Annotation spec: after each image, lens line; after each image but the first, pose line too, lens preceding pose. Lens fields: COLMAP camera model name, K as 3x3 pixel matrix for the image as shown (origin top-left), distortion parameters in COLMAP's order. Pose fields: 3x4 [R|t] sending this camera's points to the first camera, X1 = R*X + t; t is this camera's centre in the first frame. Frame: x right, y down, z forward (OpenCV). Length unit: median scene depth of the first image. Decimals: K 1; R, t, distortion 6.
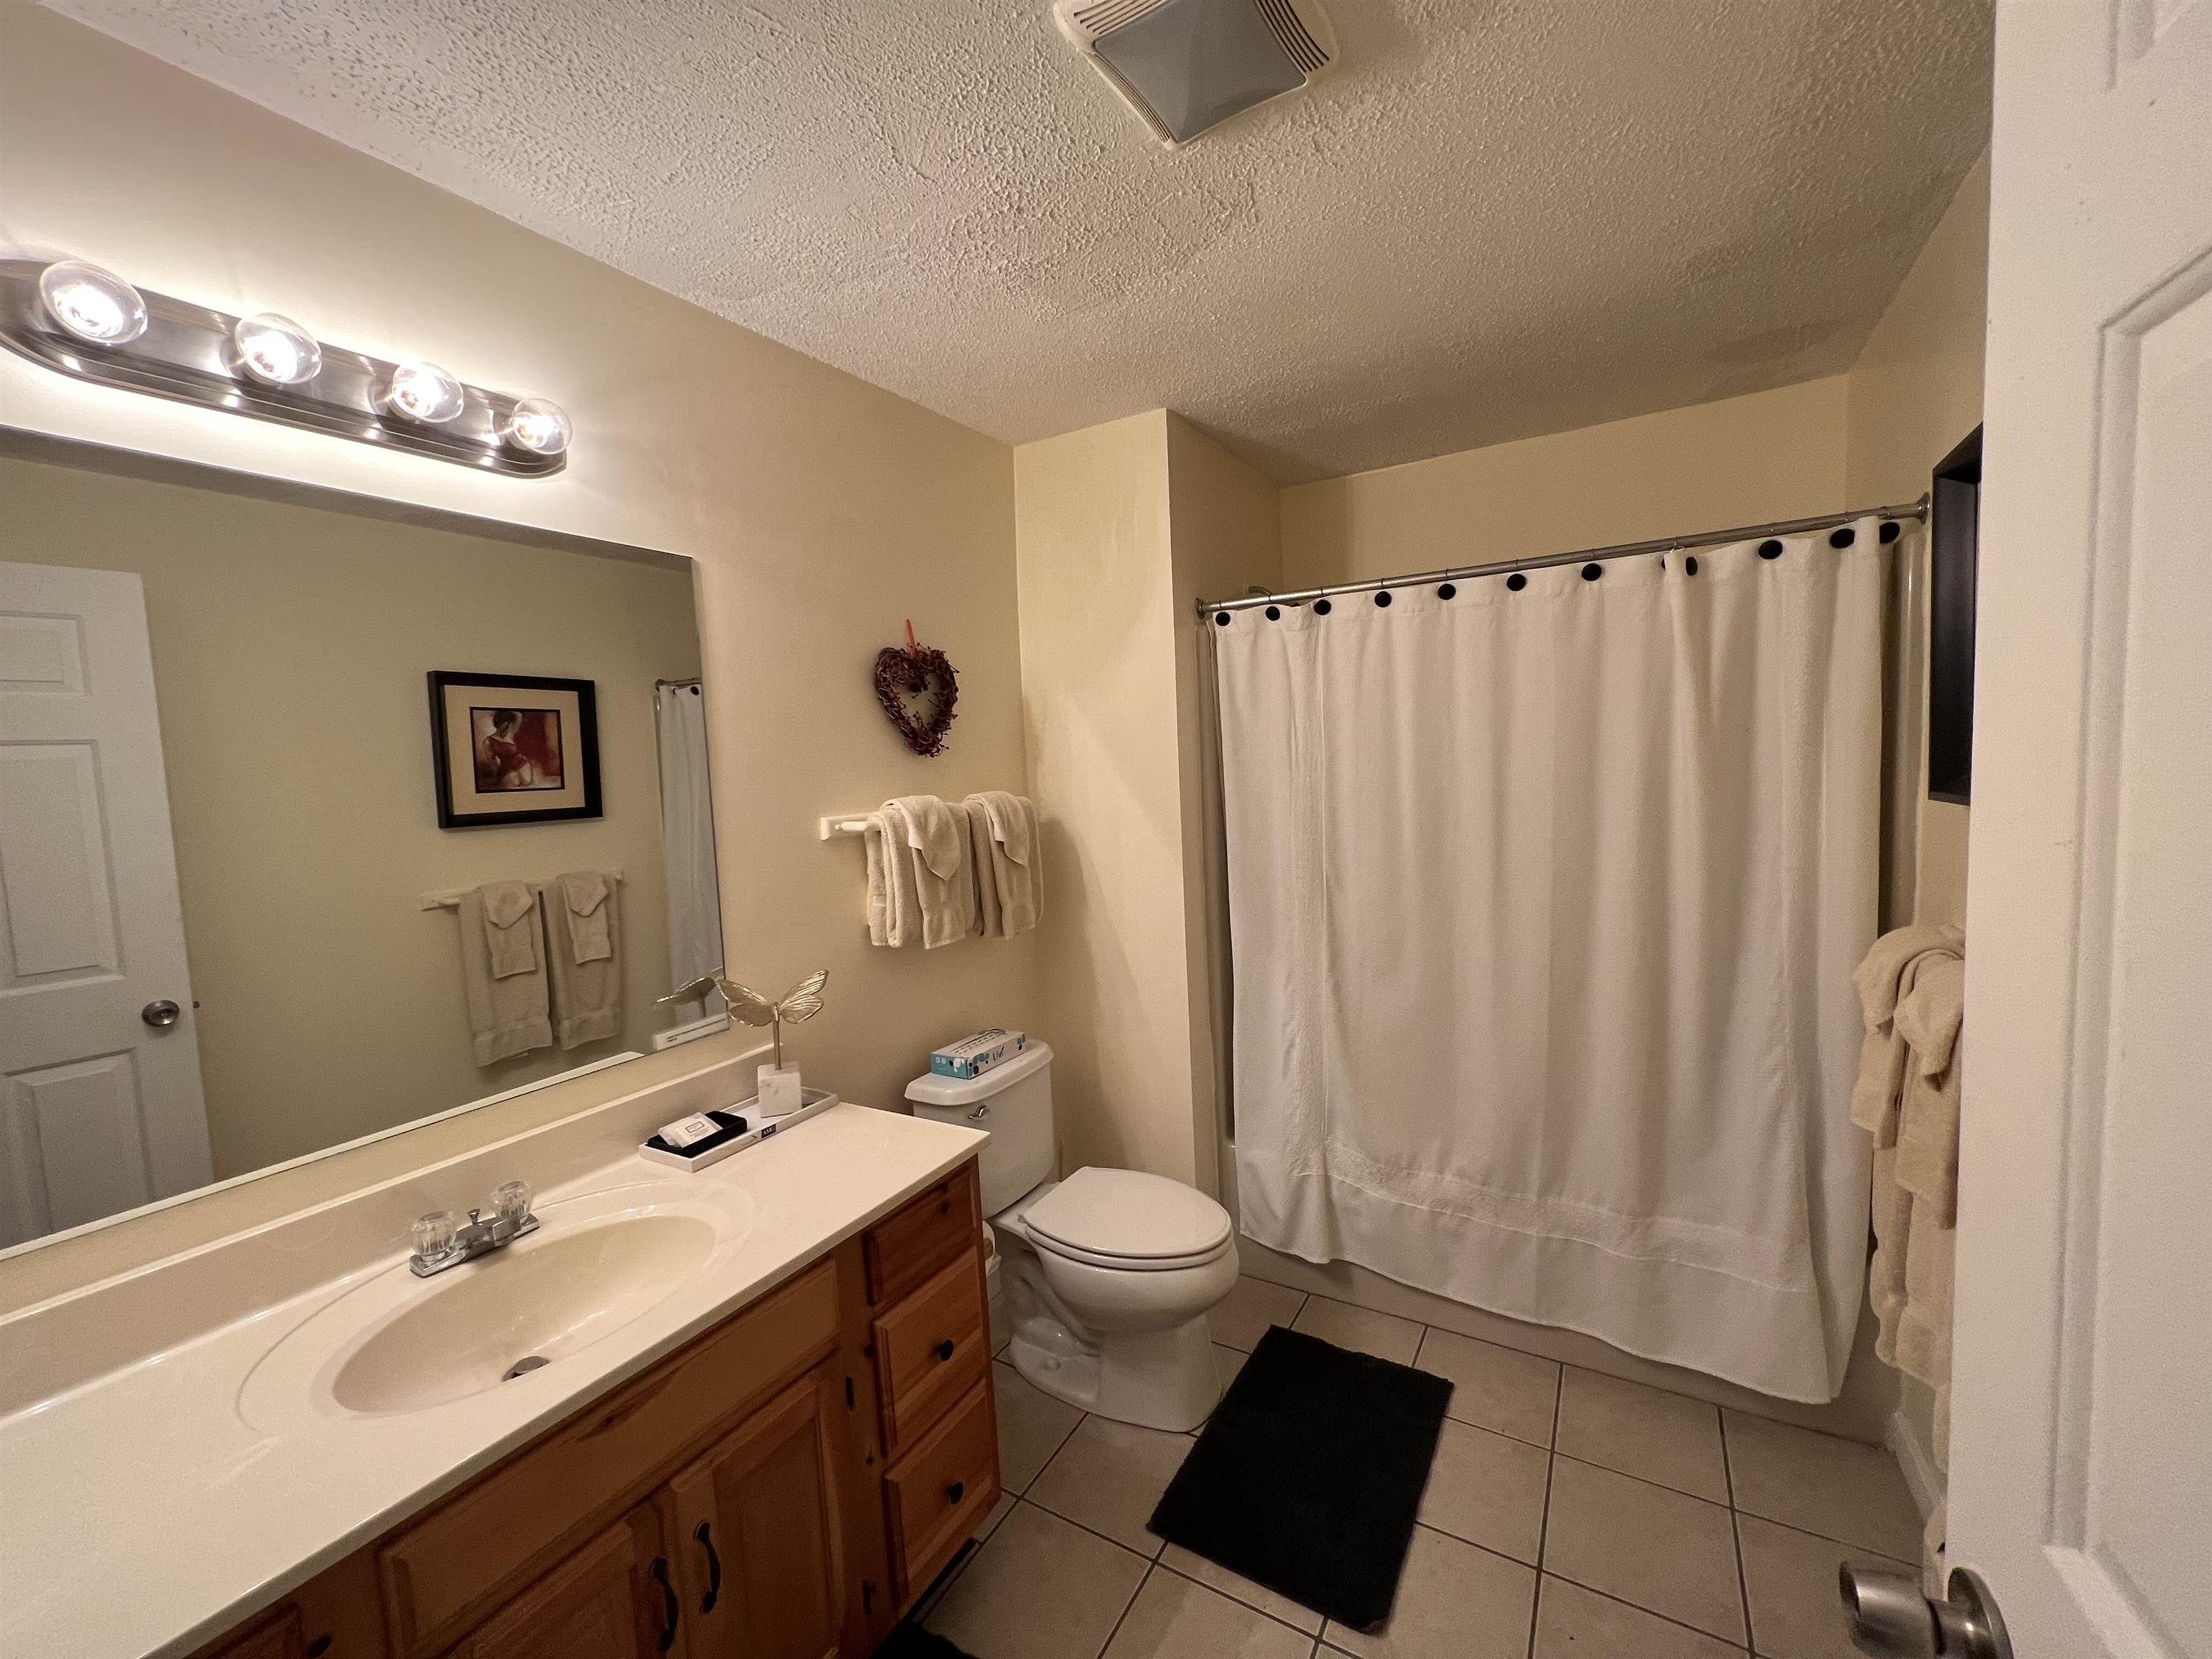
lens RADIAL K [[875.4, 0, 1101.2], [0, 875.4, 833.4], [0, 0, 1]] dist [0.001950, 0.000017]
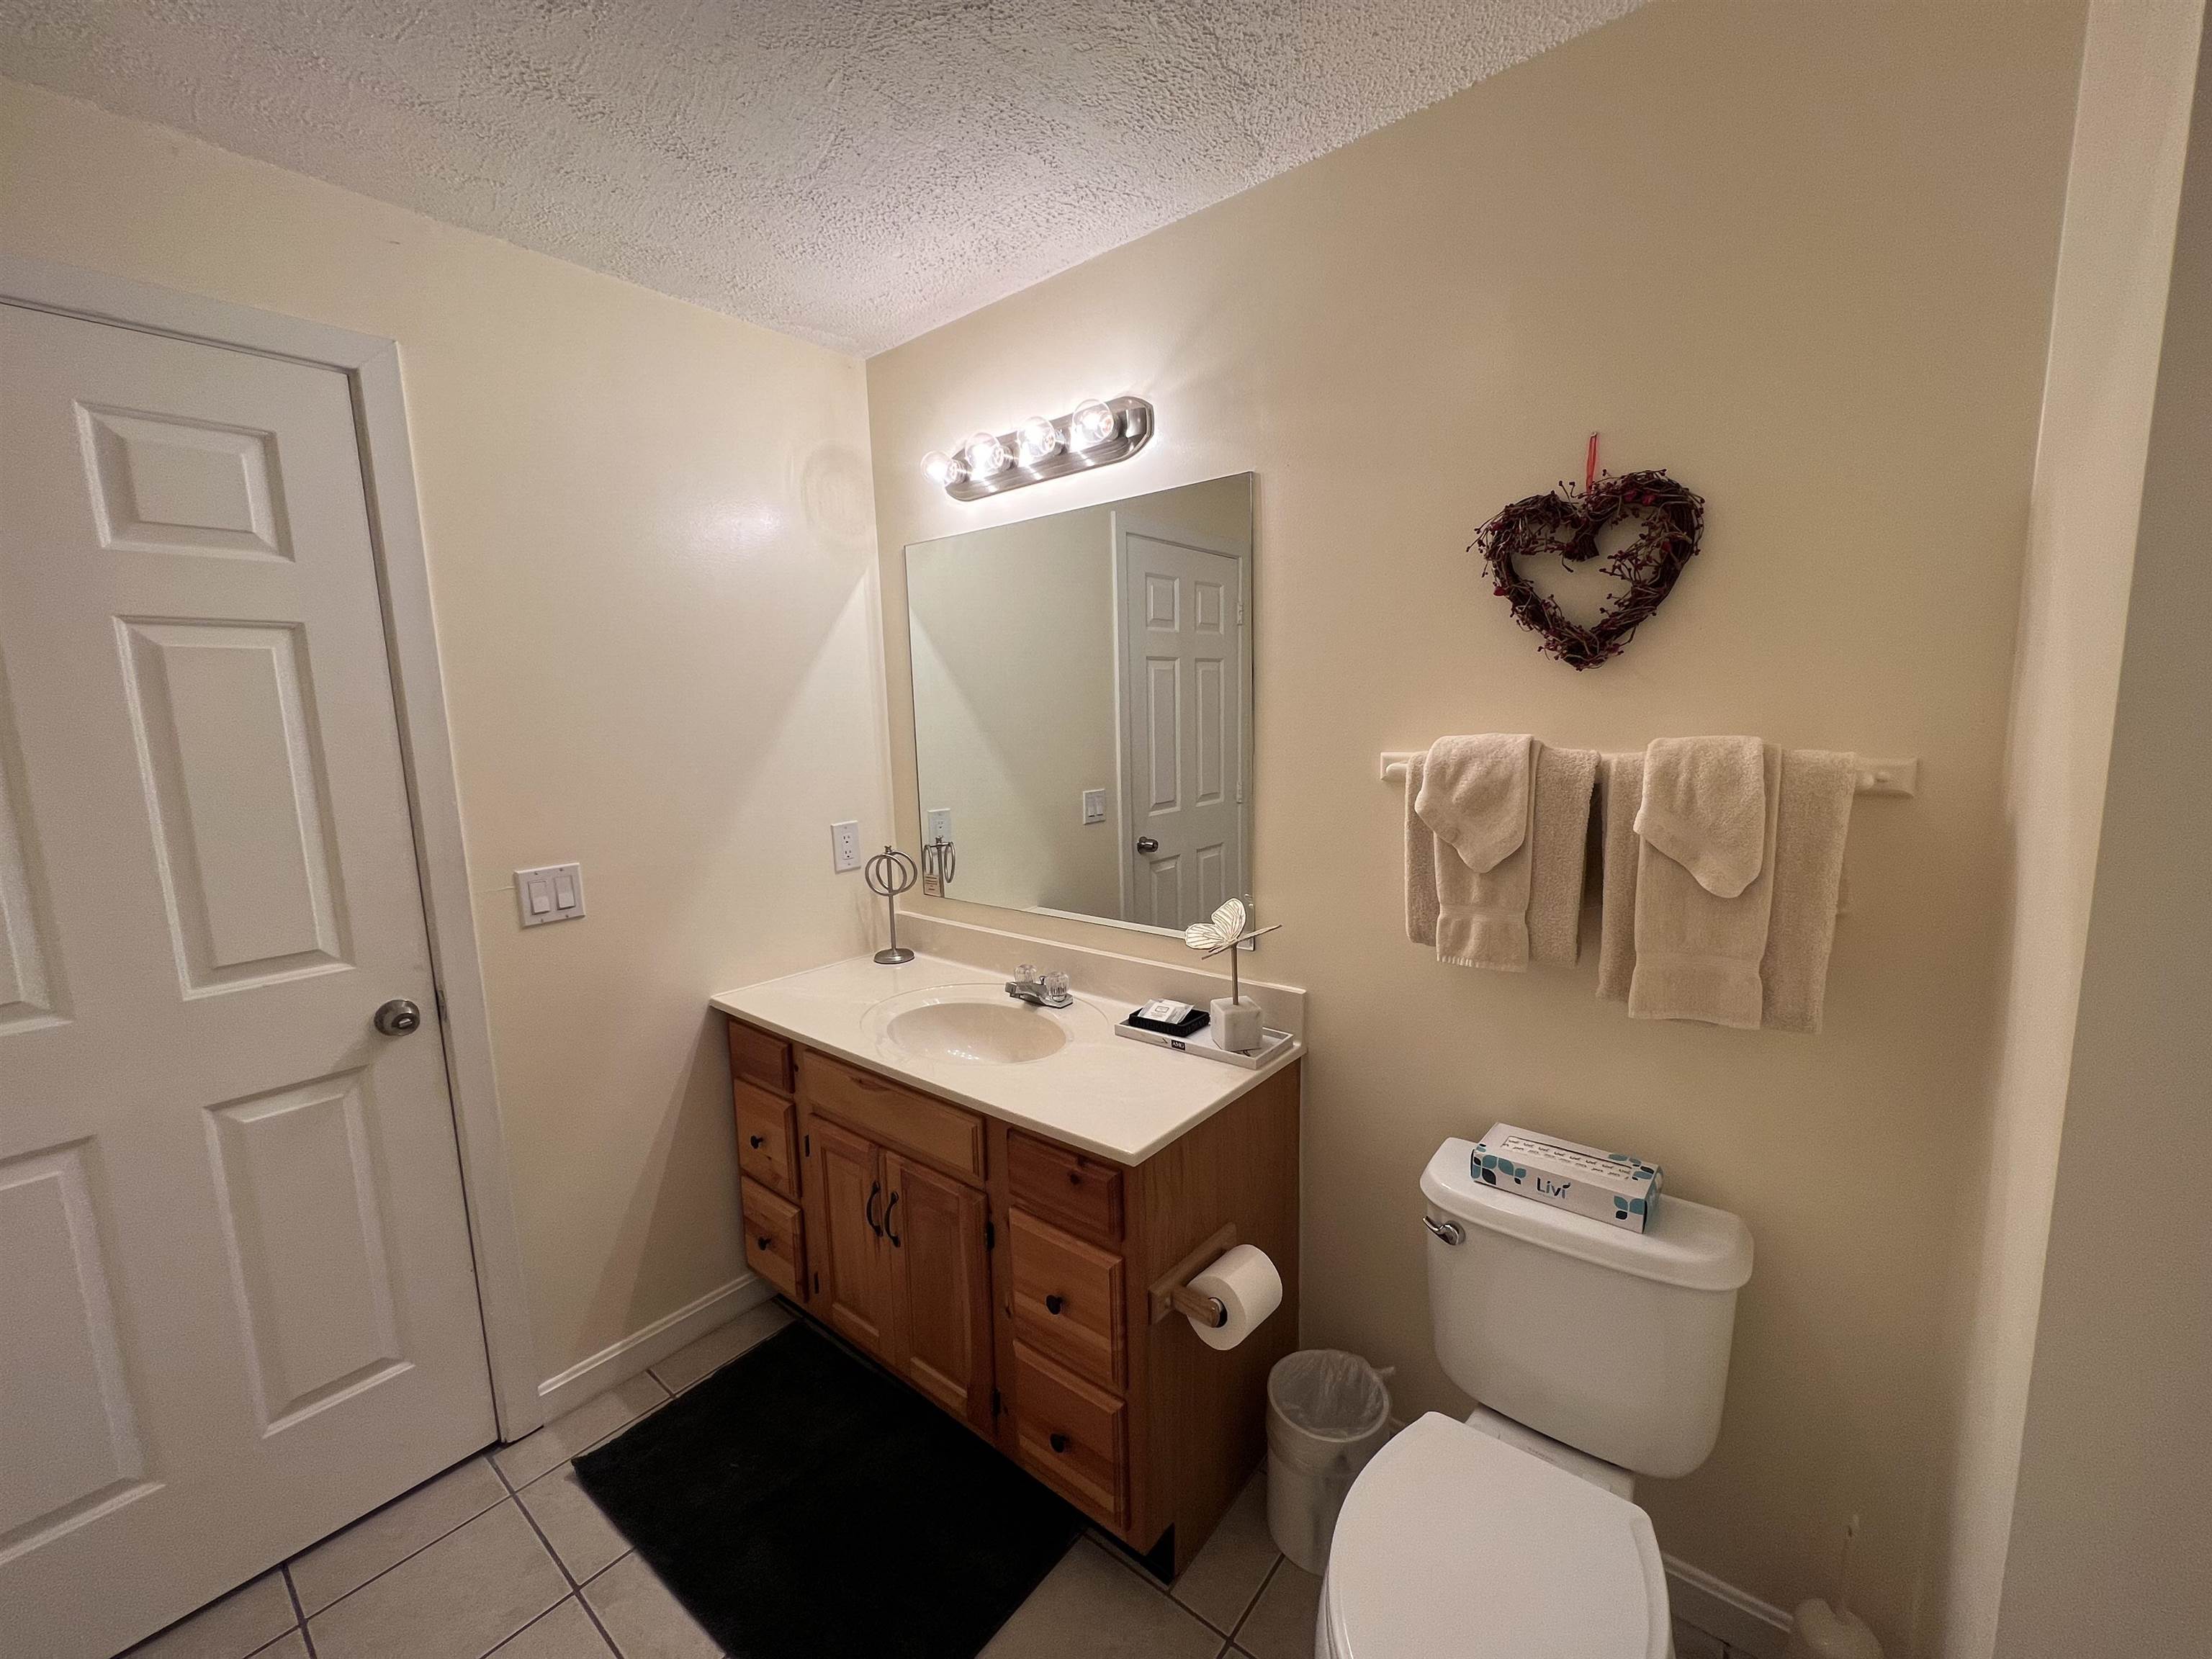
lens RADIAL K [[885.9, 0, 1101.4], [0, 885.9, 829.3], [0, 0, 1]] dist [-0.000838, 0.000114]
pose [[-0.133740, 0.187759, -0.973067, 0.678689], [-0.043699, 0.979816, 0.195068, -0.127059], [0.990052, 0.068611, -0.122836, 1.132195]]
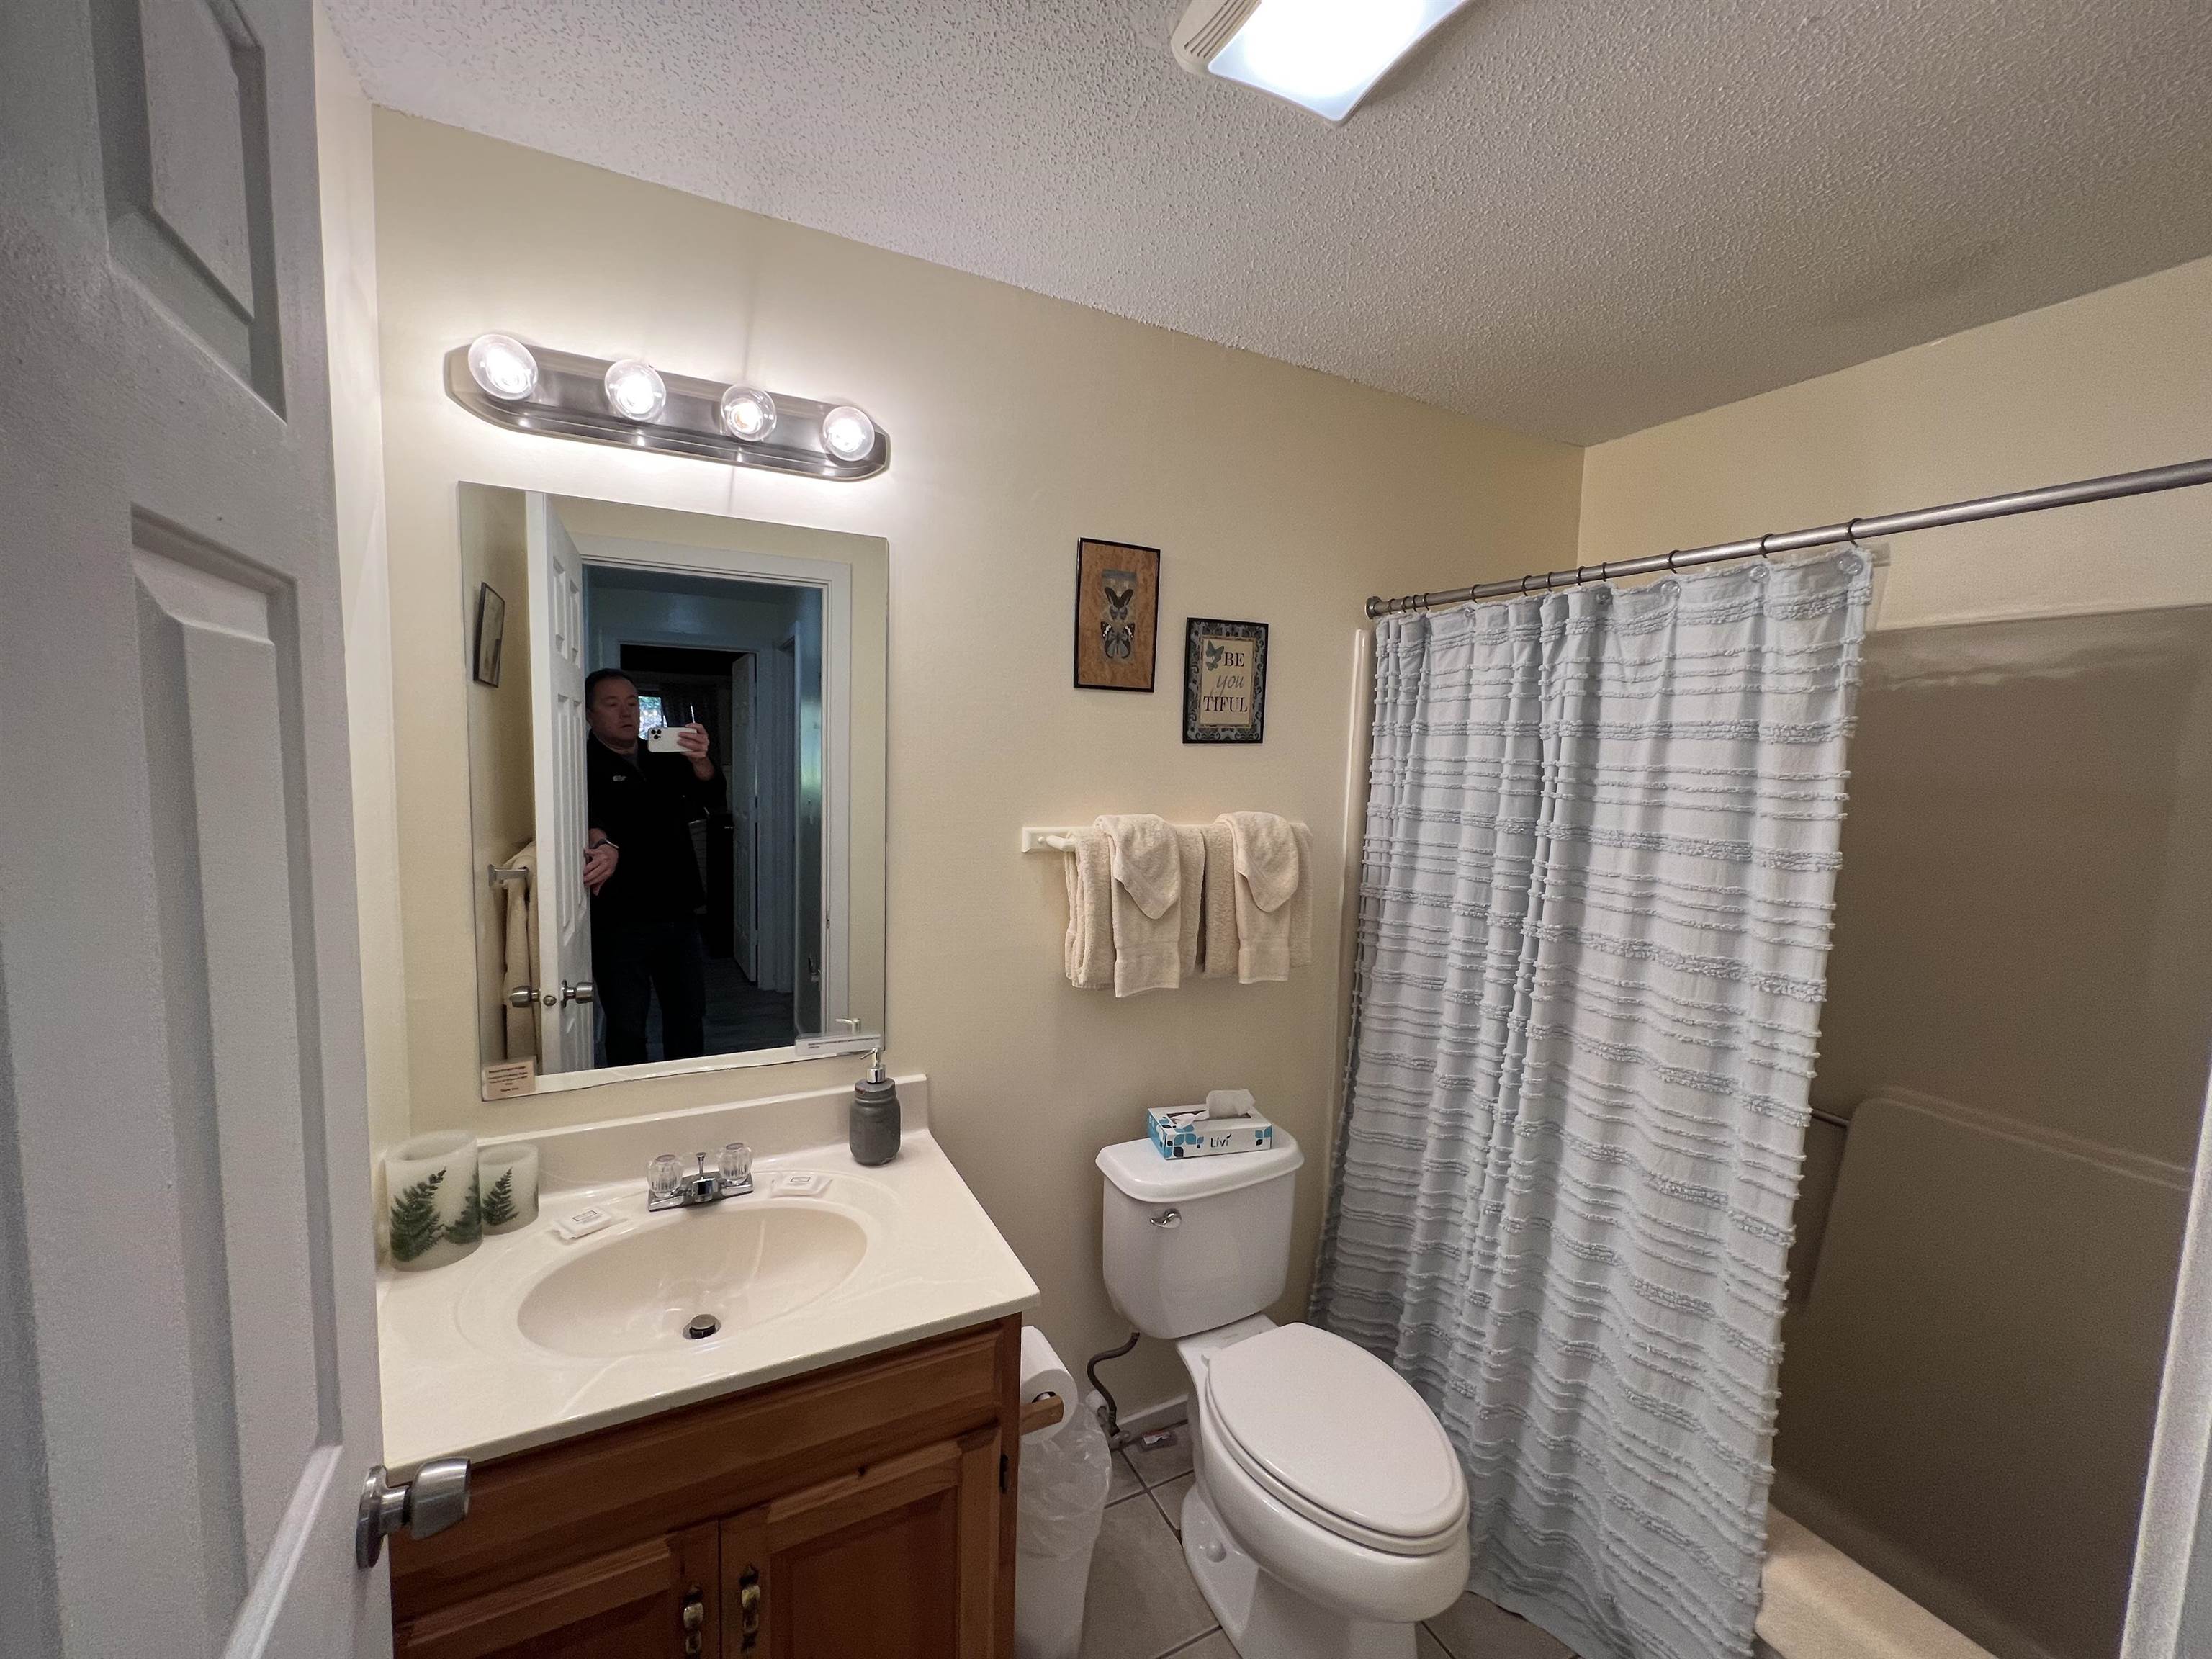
lens RADIAL K [[875.4, 0, 1101.2], [0, 875.4, 833.4], [0, 0, 1]] dist [0.001950, 0.000017]
pose [[0.865398, 0.094083, -0.492173, 0.179761], [-0.102040, 0.994722, 0.010730, -0.028723], [0.490585, 0.040936, 0.870431, 0.253301]]
